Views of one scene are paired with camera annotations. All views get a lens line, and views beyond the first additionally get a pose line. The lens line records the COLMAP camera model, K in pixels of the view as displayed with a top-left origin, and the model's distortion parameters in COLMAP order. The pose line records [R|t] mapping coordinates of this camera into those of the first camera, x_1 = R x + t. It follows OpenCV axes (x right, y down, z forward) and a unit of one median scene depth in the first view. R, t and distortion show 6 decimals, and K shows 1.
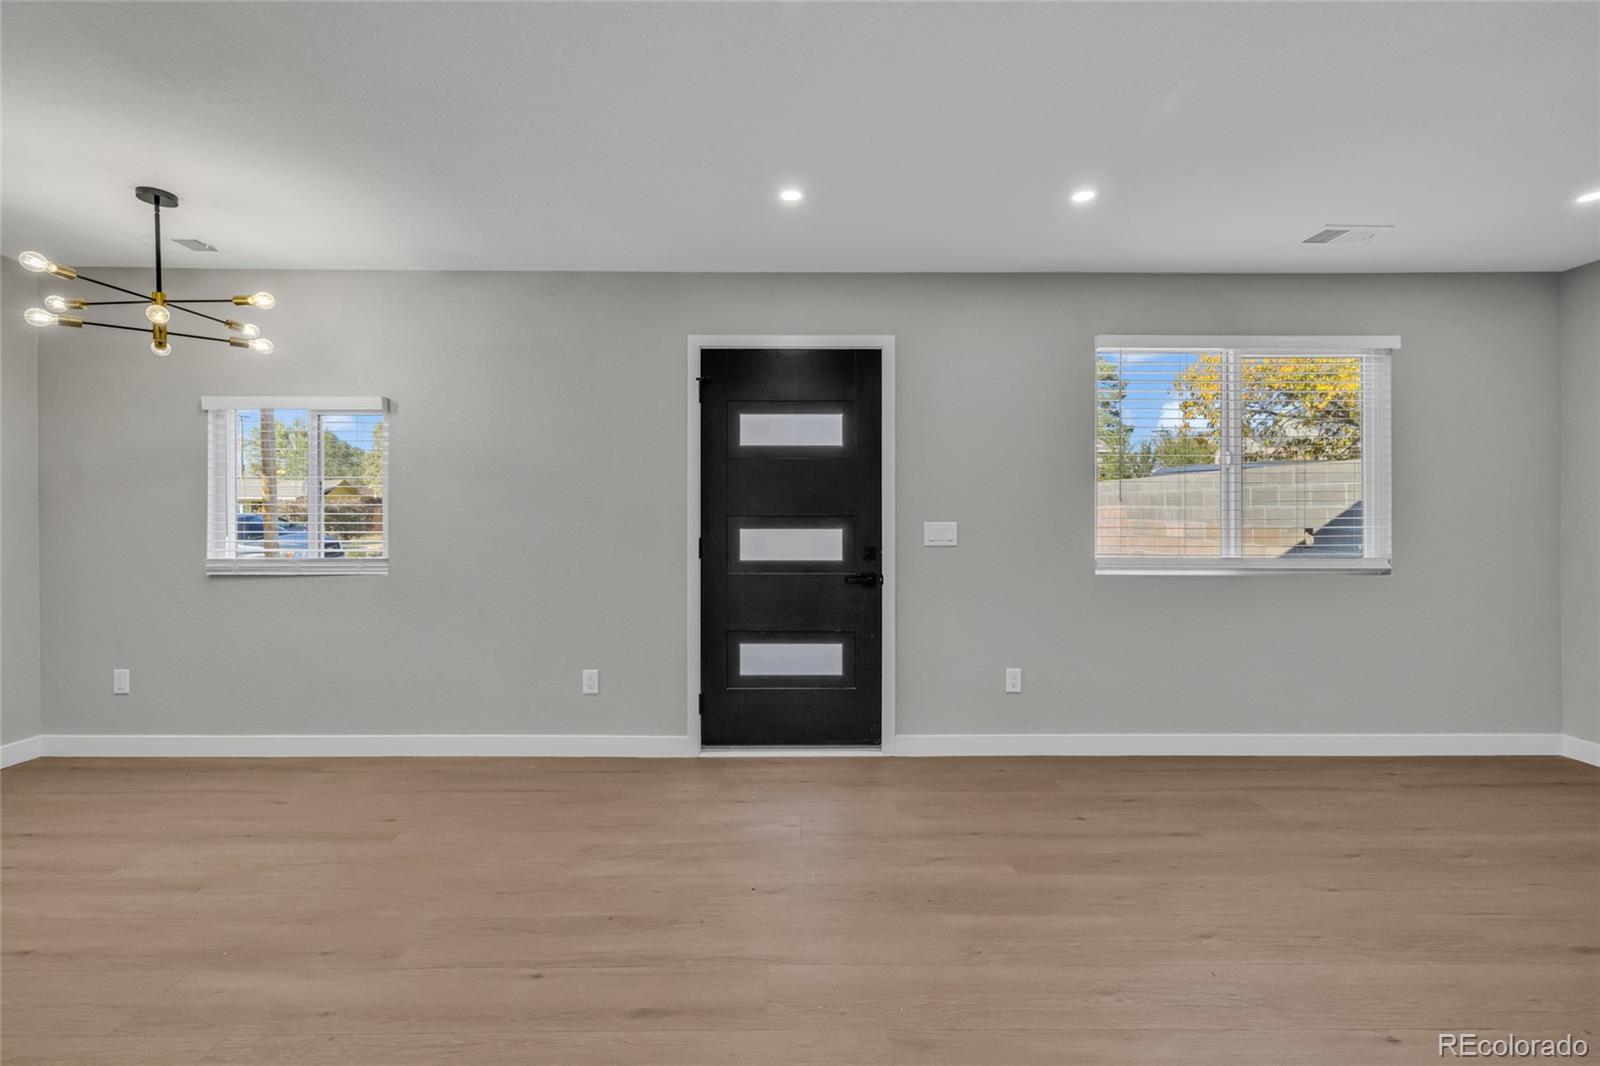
lens RADIAL K [[670.9, 0, 796.1], [0, 670.9, 522.8], [0, 0, 1]] dist [-0.002281, 0.001629]
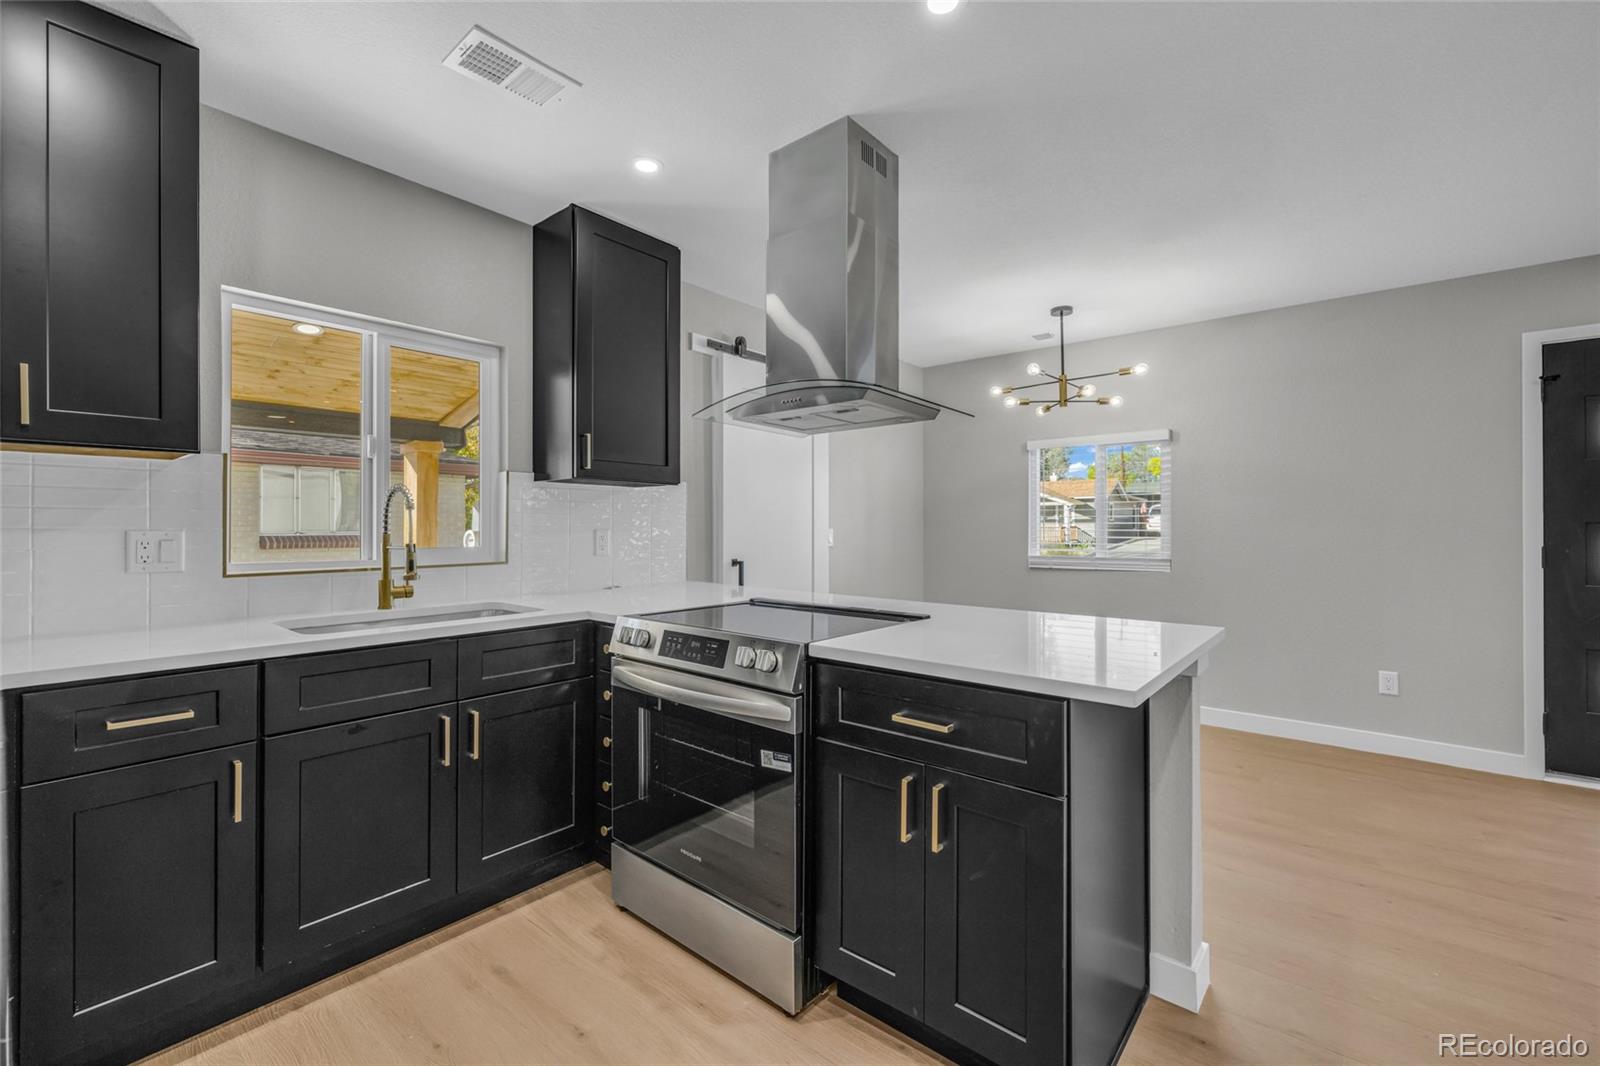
lens RADIAL K [[670.9, 0, 794.0], [0, 670.9, 527.8], [0, 0, 1]] dist [-0.002281, 0.001629]
pose [[0.760369, -0.000716, -0.649490, -0.345368], [-0.001719, 0.999994, -0.003115, 0.000953], [0.649488, 0.003485, 0.760363, -0.408497]]
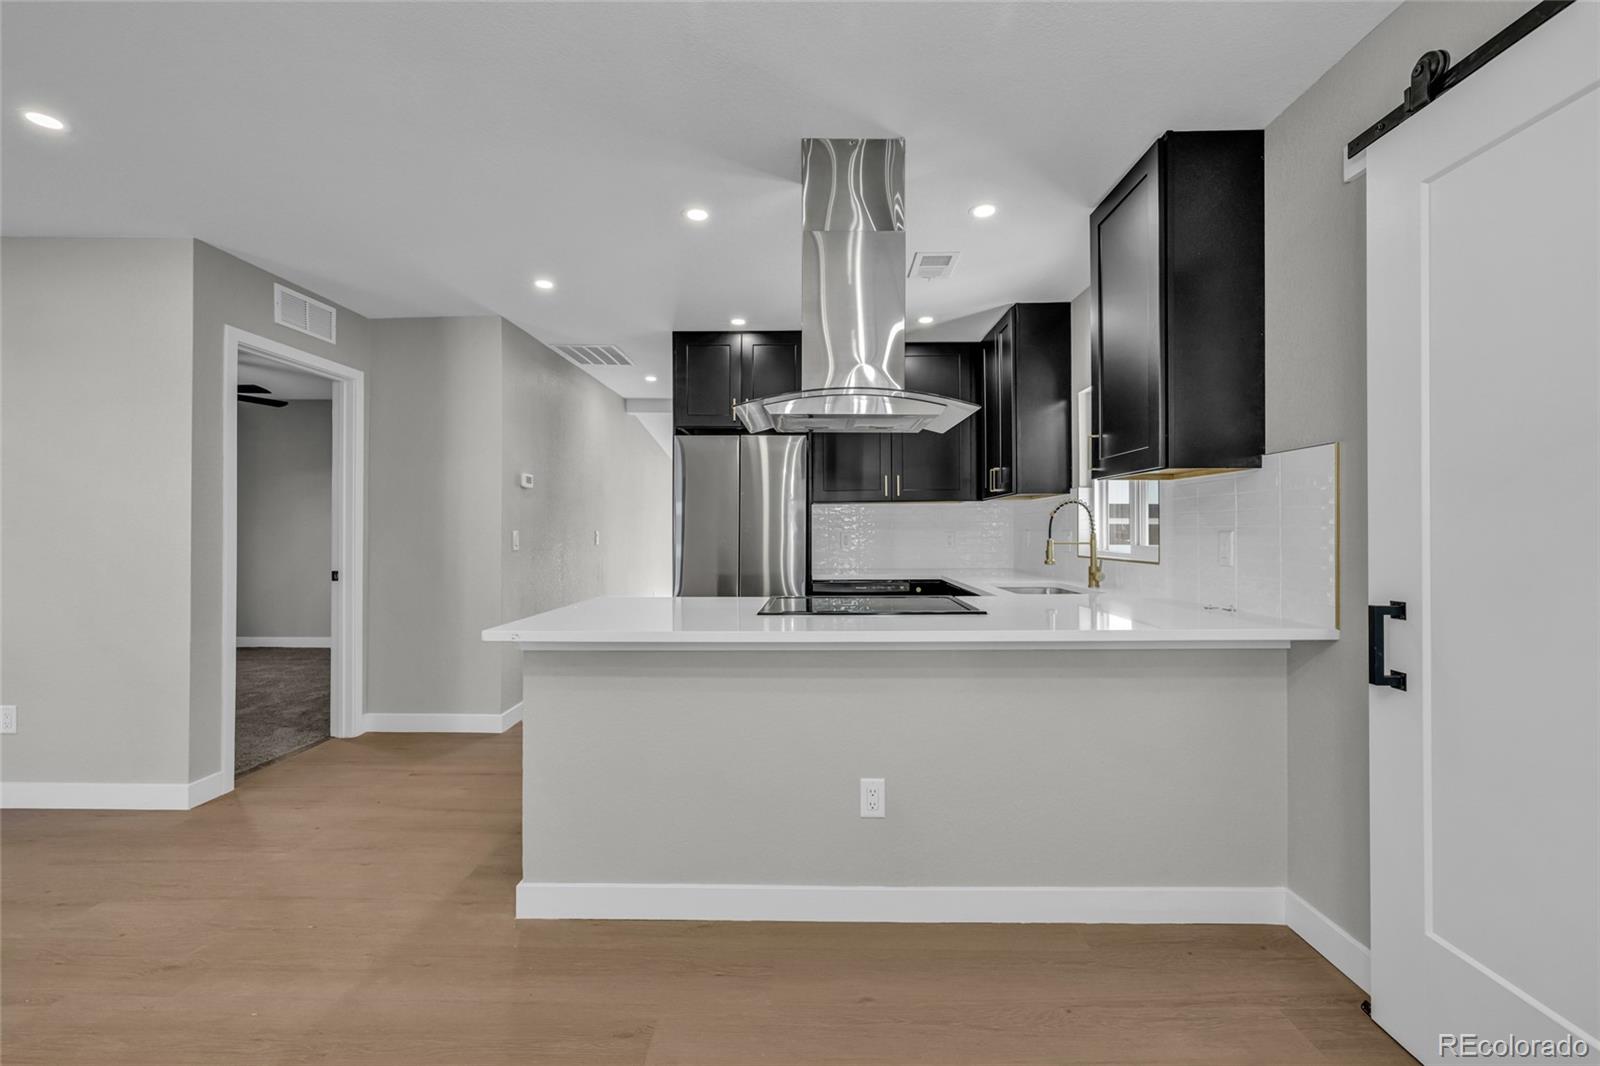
lens RADIAL K [[670.9, 0, 801.6], [0, 670.9, 526.5], [0, 0, 1]] dist [-0.002281, 0.001629]
pose [[-0.999591, 0.000404, 0.028597, -0.734238], [0.000419, 1.000000, 0.000526, -0.004690], [-0.028597, 0.000538, -0.999591, 0.854362]]
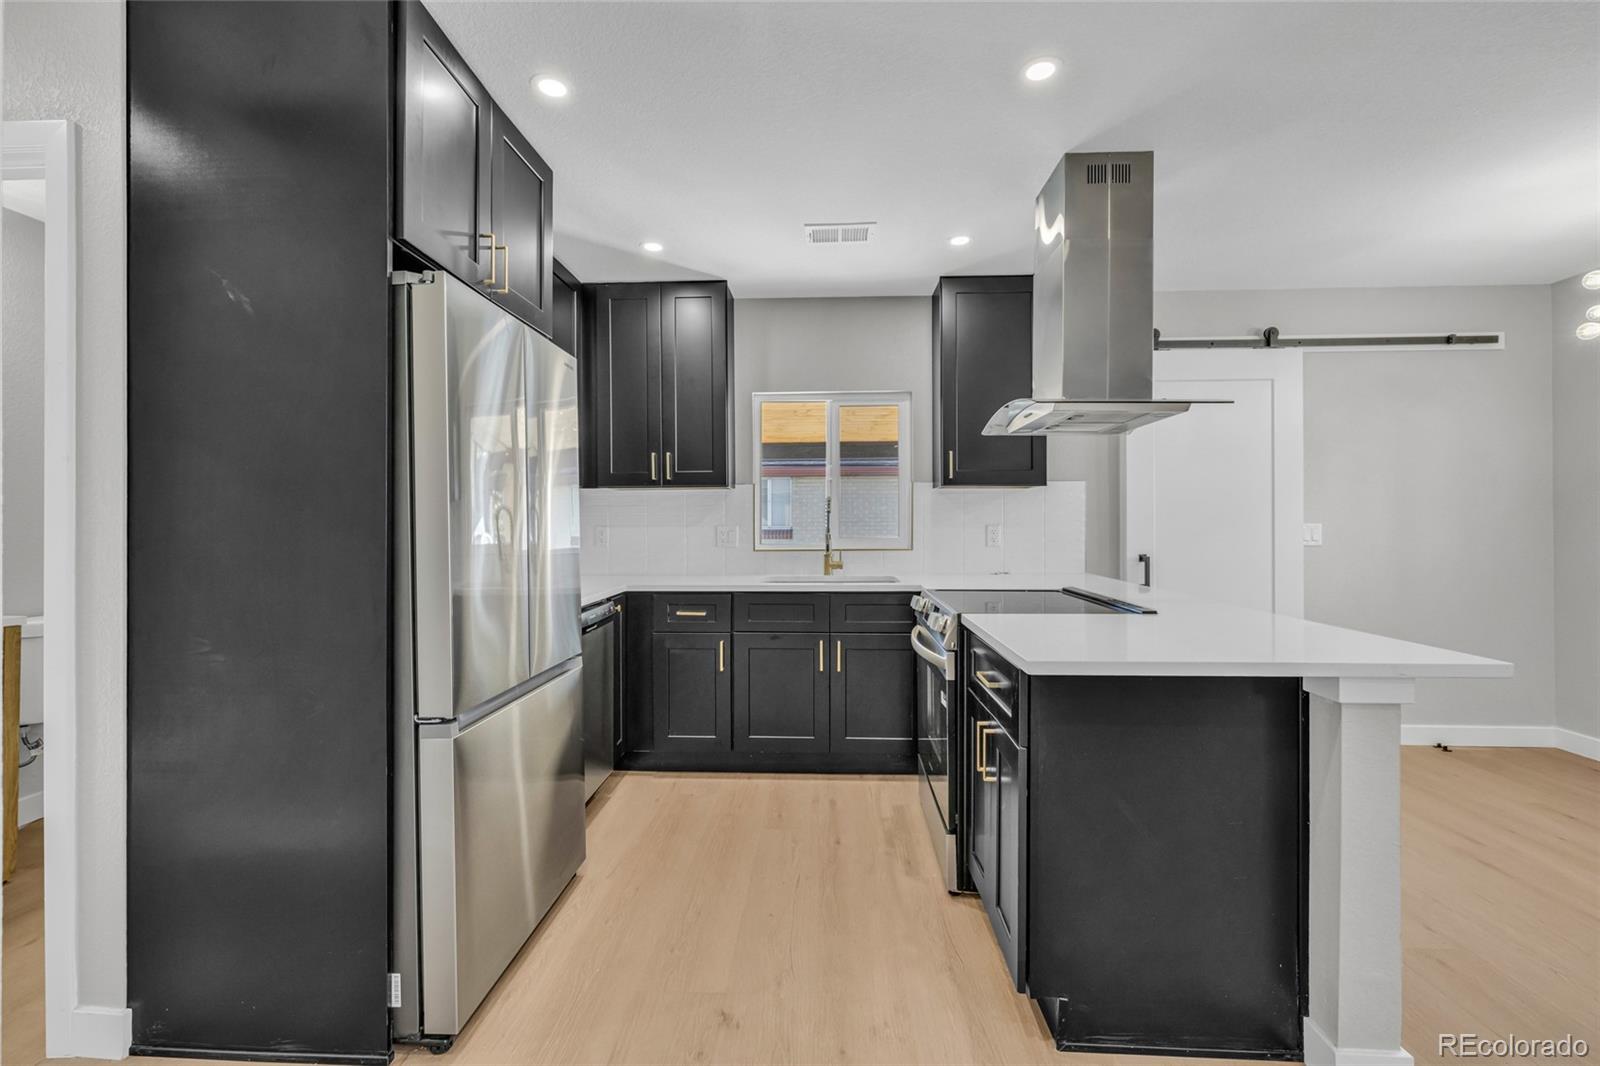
lens RADIAL K [[670.9, 0, 789.8], [0, 670.9, 527.0], [0, 0, 1]] dist [-0.002281, 0.001629]
pose [[-0.058046, 0.003663, -0.998307, -0.000925], [-0.000331, 0.999993, 0.003688, -0.000035], [0.998314, 0.000545, -0.058044, -0.146297]]
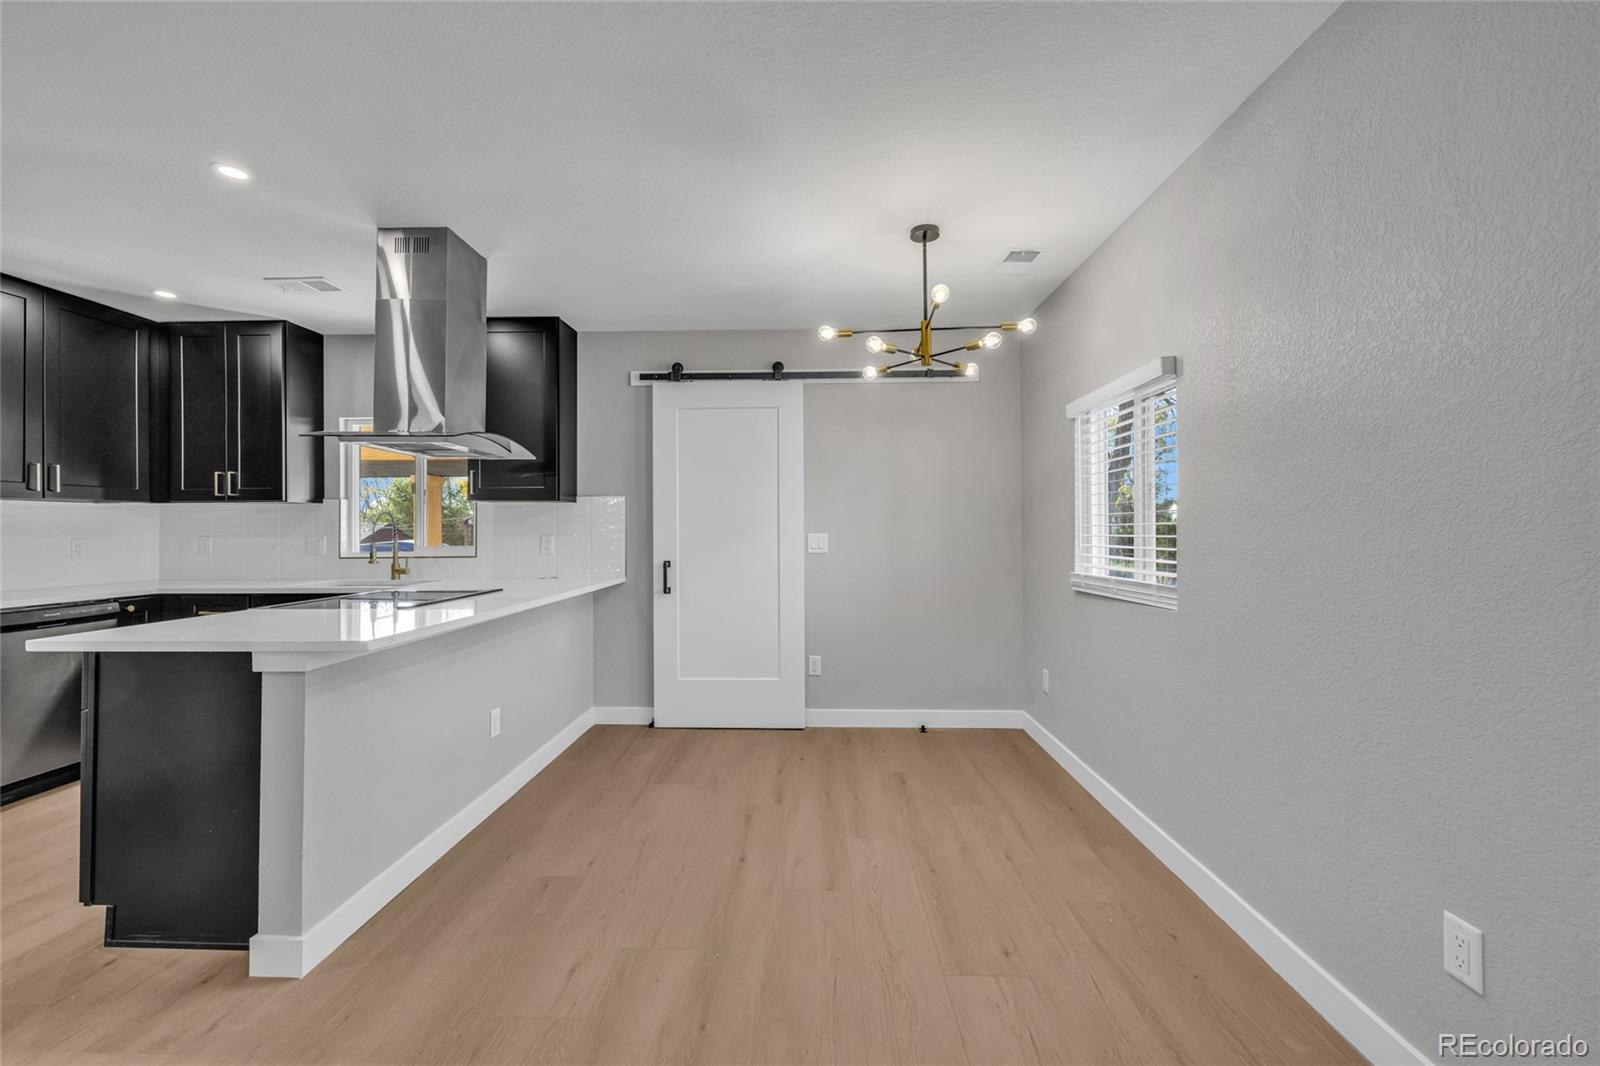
lens RADIAL K [[670.9, 0, 792.1], [0, 670.9, 526.6], [0, 0, 1]] dist [-0.002281, 0.001629]
pose [[-0.041683, -0.010044, -0.999080, 0.101557], [-0.000413, 0.999950, -0.010036, -0.002899], [0.999131, -0.000005, -0.041685, 0.656513]]
